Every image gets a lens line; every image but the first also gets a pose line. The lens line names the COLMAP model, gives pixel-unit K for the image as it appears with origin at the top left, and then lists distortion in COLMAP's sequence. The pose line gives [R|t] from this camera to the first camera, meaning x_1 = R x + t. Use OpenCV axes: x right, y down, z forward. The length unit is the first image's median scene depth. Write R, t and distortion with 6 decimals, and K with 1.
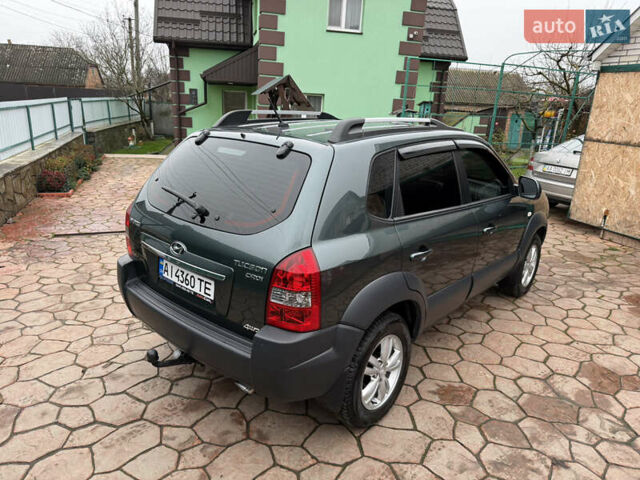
lens RADIAL K [[453.4, 0, 324.7], [0, 453.4, 238.2], [0, 0, 1]] dist [-0.004896, -0.007273]
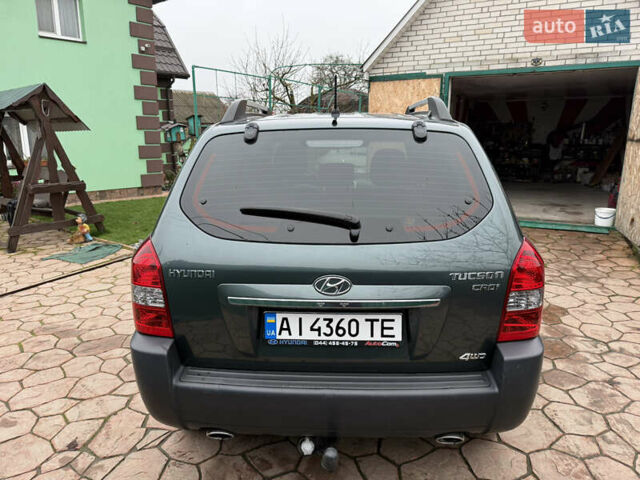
lens RADIAL K [[453.4, 0, 324.7], [0, 453.4, 238.2], [0, 0, 1]] dist [-0.004896, -0.007273]
pose [[0.793475, -0.184807, 0.579865, -0.512354], [0.211041, 0.977214, 0.022661, -0.045900], [-0.570841, 0.104395, 0.814397, 0.323380]]
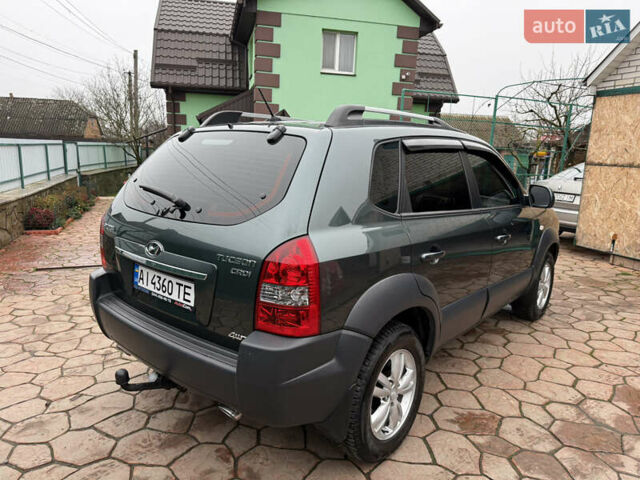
lens RADIAL K [[453.4, 0, 324.7], [0, 453.4, 238.2], [0, 0, 1]] dist [-0.004896, -0.007273]
pose [[0.999793, -0.019165, 0.006829, -0.002040], [0.019768, 0.994455, -0.103292, 0.070903], [-0.004812, 0.103406, 0.994628, 0.096583]]
